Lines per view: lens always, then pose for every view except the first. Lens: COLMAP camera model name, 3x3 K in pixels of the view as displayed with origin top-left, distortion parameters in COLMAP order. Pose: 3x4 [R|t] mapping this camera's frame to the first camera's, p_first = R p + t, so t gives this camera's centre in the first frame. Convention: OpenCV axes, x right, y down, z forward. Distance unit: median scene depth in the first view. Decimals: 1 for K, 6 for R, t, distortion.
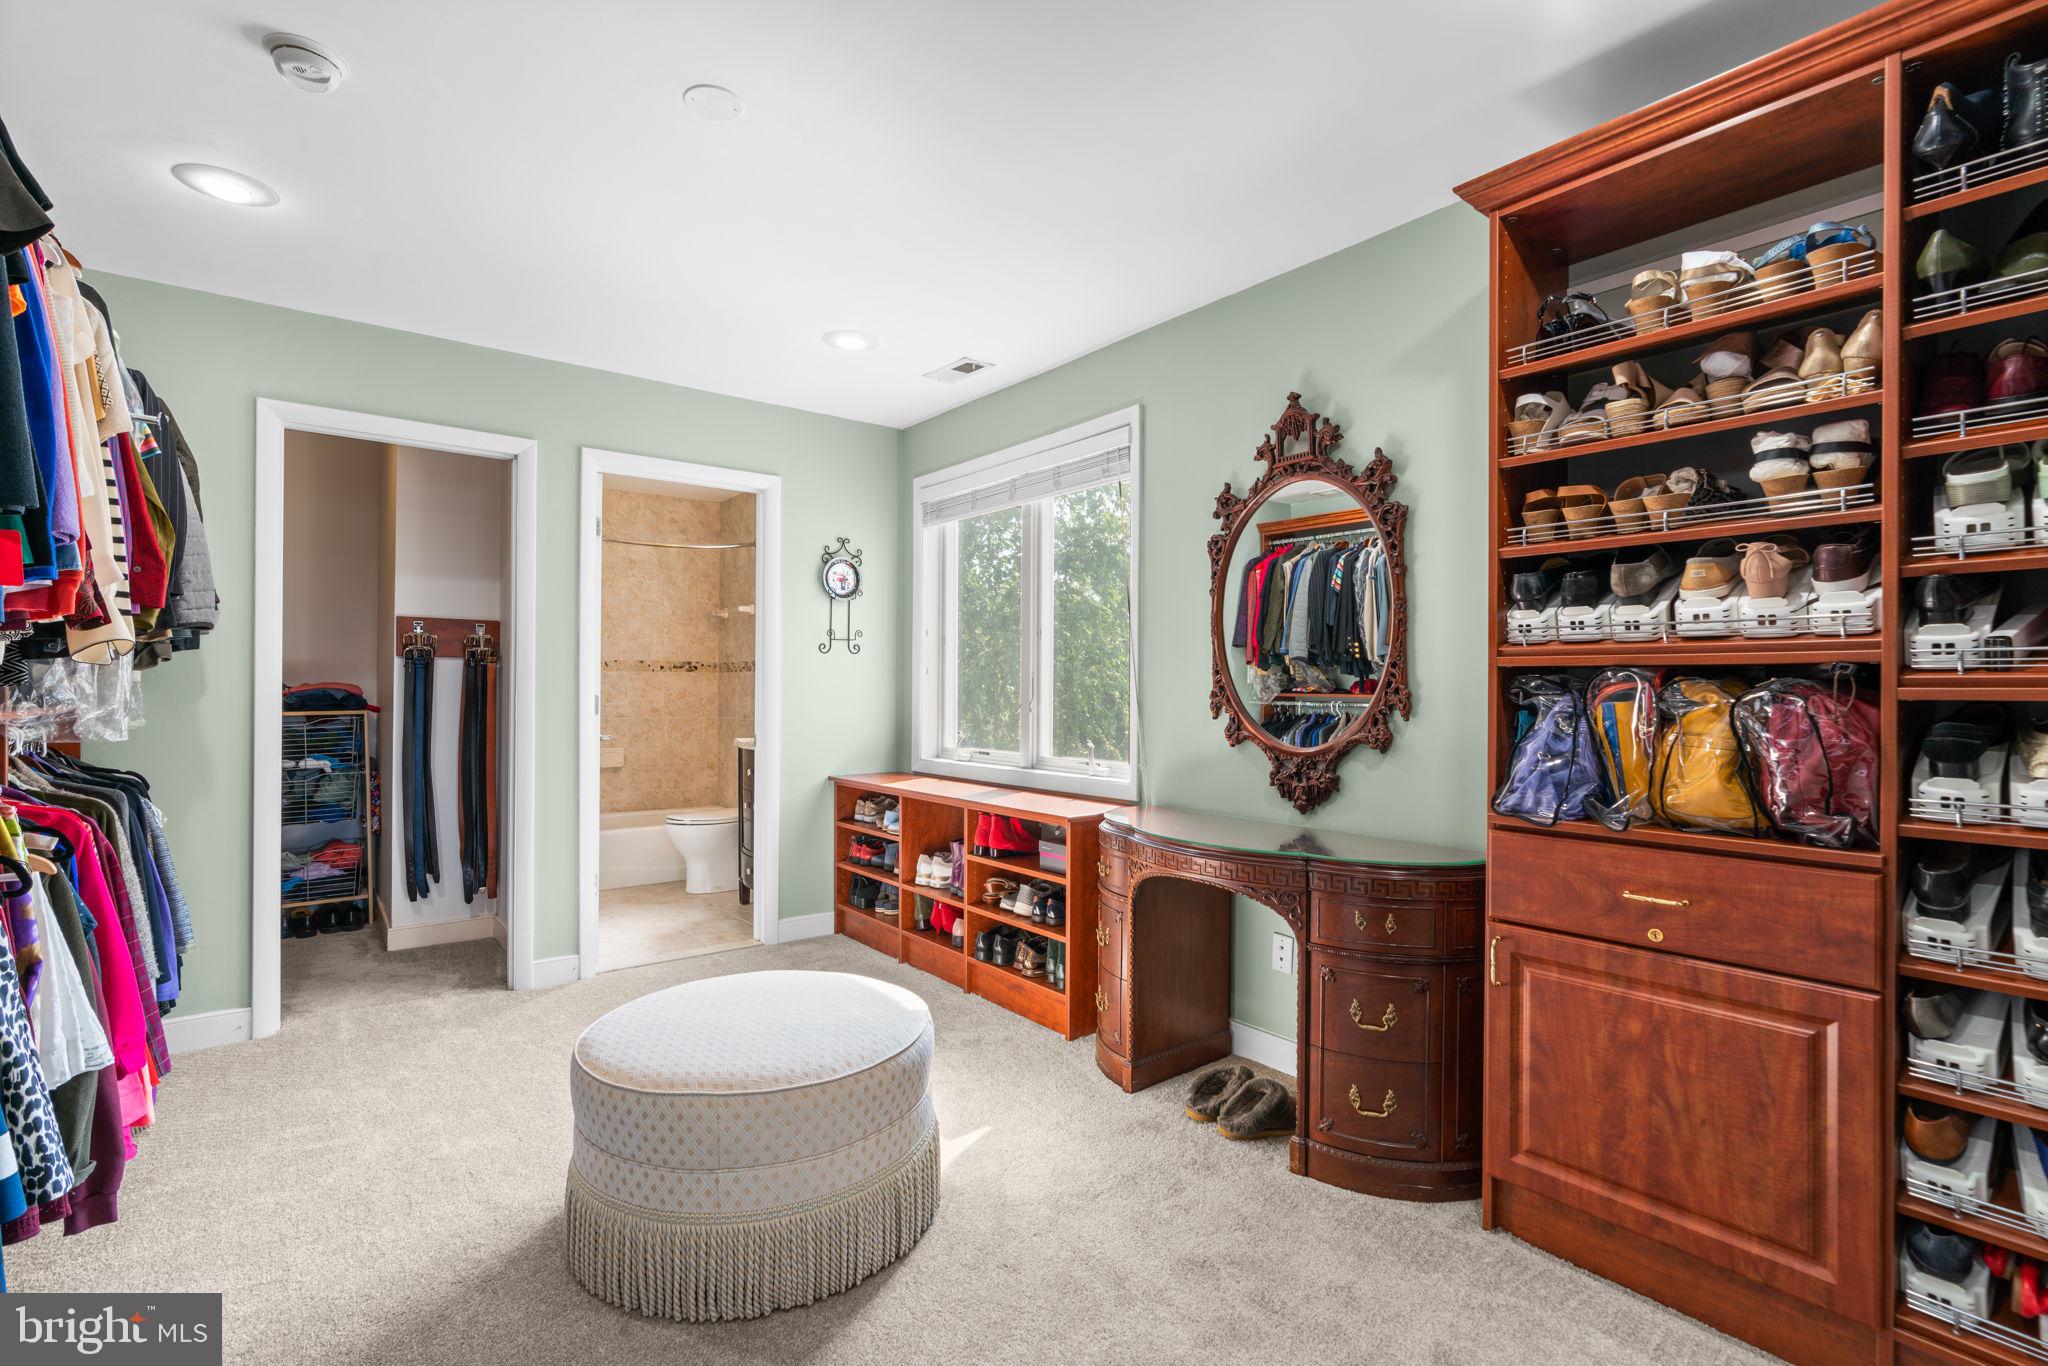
lens RADIAL K [[931.3, 0, 1024.4], [0, 931.3, 689.6], [0, 0, 1]] dist [-0.003205, -0.000131]
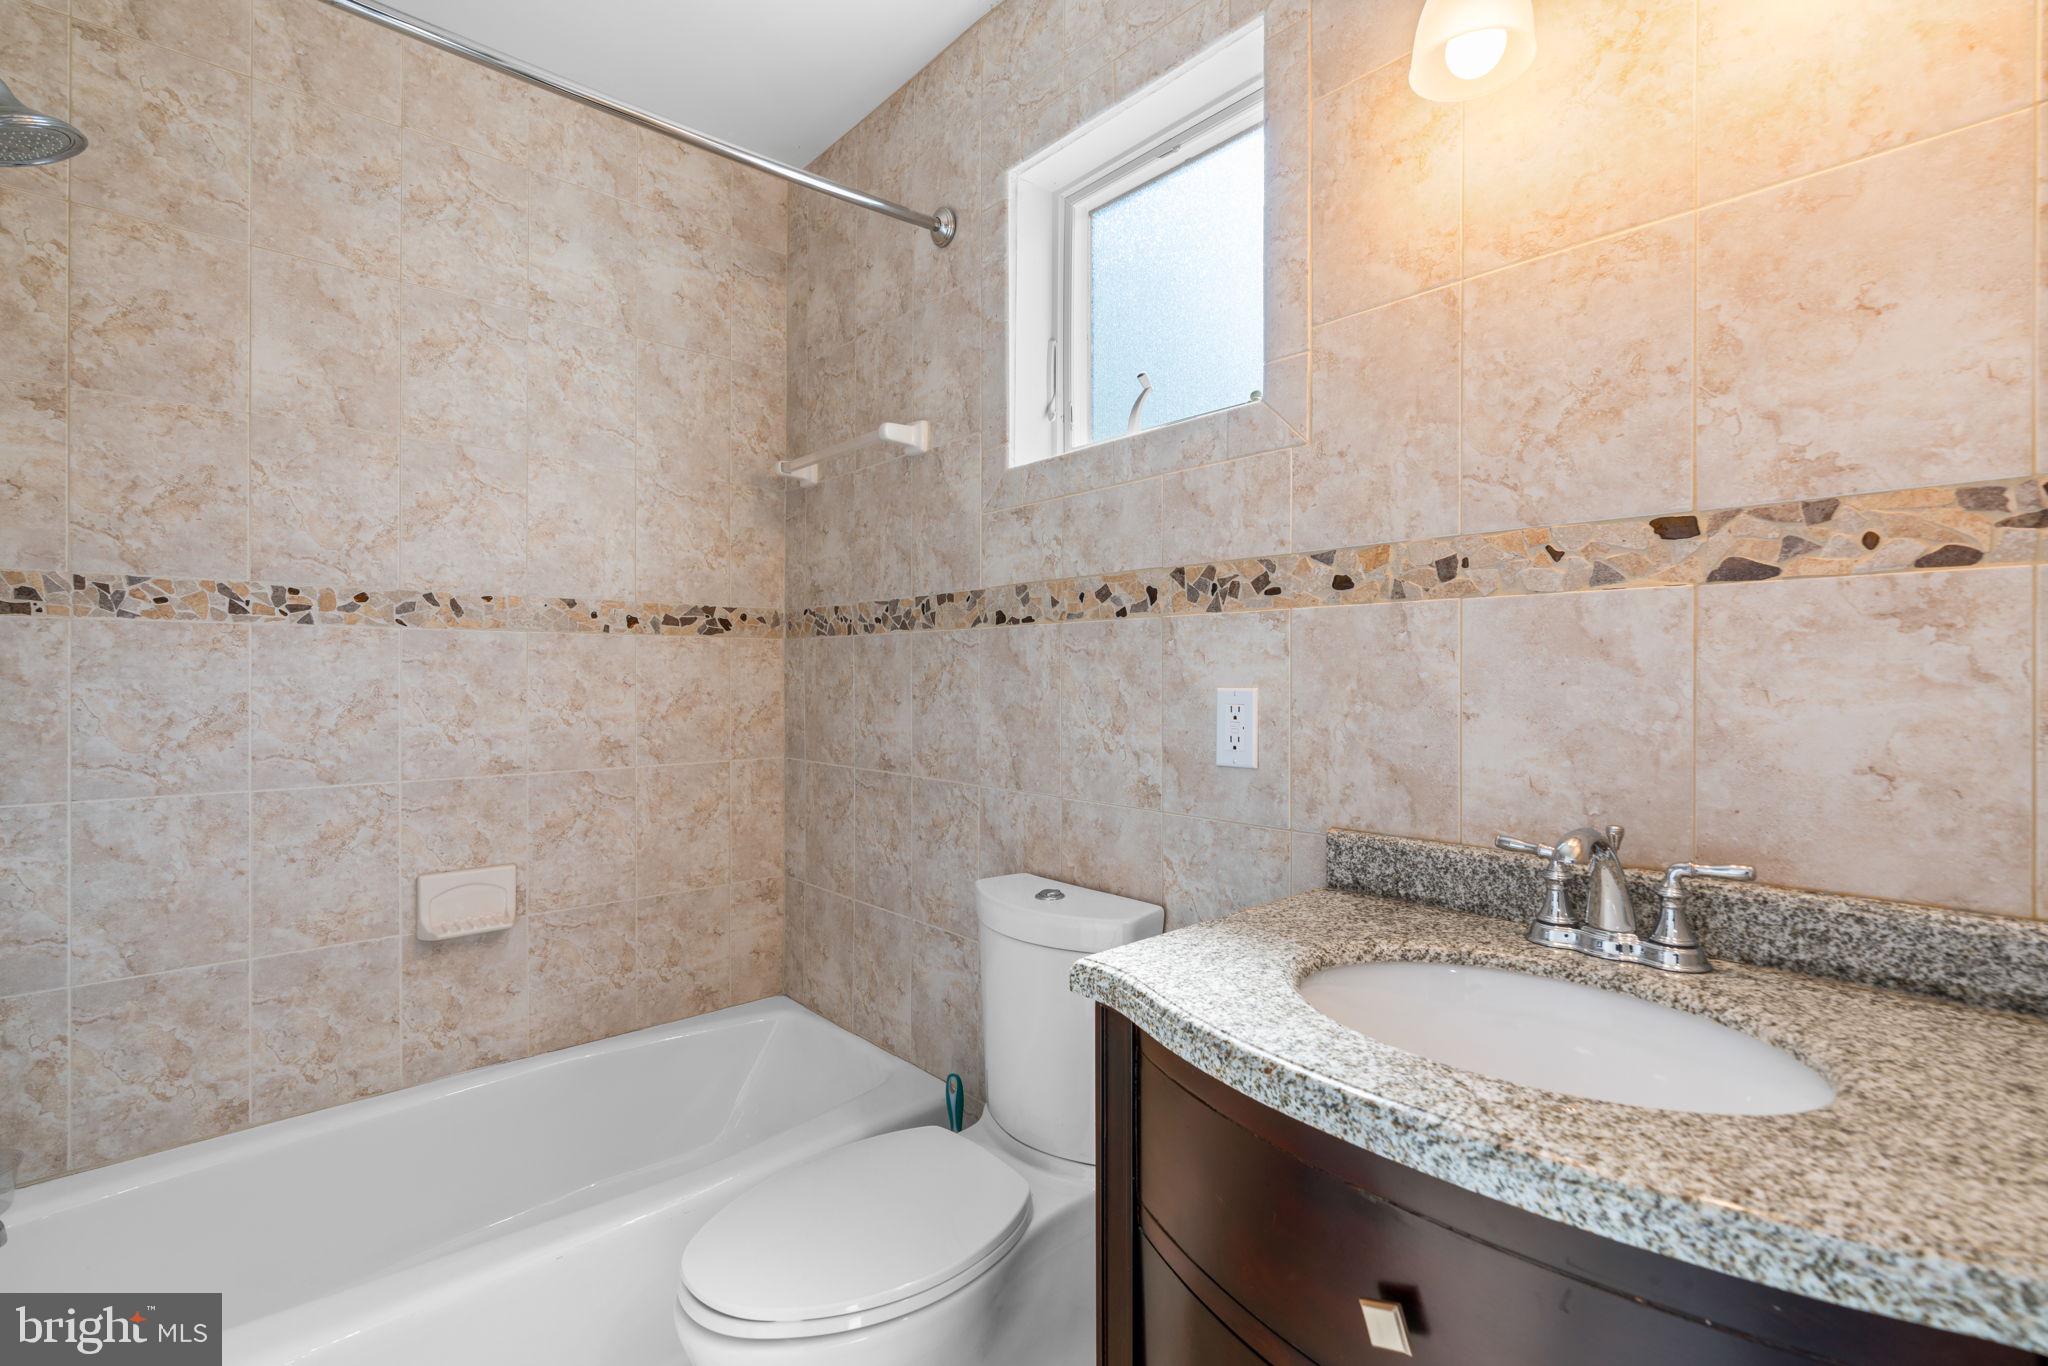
lens RADIAL K [[931.3, 0, 1023.2], [0, 931.3, 676.0], [0, 0, 1]] dist [-0.003205, -0.000131]
pose [[0.998920, -0.002963, 0.046363, -0.258922], [0.002784, 0.999988, 0.003920, -0.004350], [-0.046374, -0.003786, 0.998917, 0.644829]]
